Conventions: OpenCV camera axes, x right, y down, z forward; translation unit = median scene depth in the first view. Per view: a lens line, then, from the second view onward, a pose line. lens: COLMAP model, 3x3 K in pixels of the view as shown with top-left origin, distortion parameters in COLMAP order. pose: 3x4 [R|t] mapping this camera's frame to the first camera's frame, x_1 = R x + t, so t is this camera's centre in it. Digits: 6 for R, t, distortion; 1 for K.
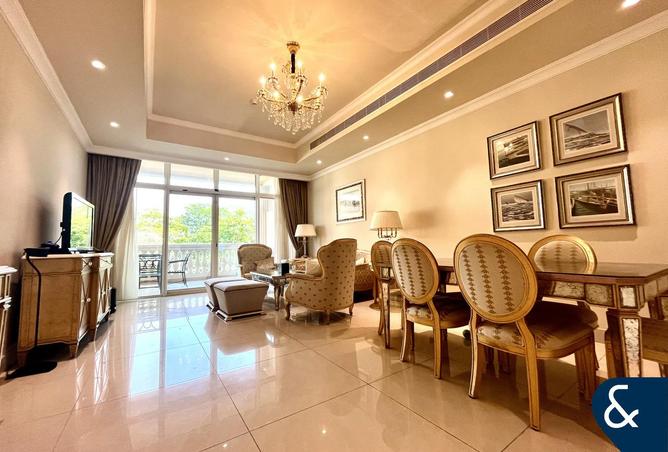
lens RADIAL K [[268.8, 0, 334.0], [0, 268.8, 226.0], [0, 0, 1]] dist [0.001837, 0.000018]
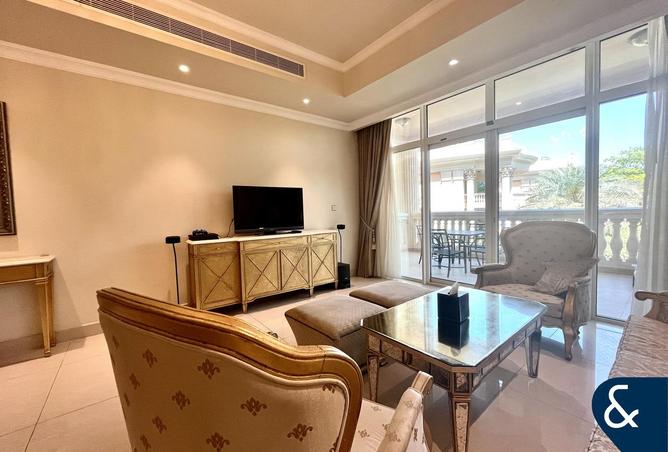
lens RADIAL K [[268.8, 0, 334.0], [0, 268.8, 226.0], [0, 0, 1]] dist [0.001837, 0.000018]
pose [[0.059728, 0.063371, -0.996201, 0.134751], [0.081749, 0.994320, 0.068152, 0.020747], [0.994862, -0.085509, 0.054208, 0.643511]]
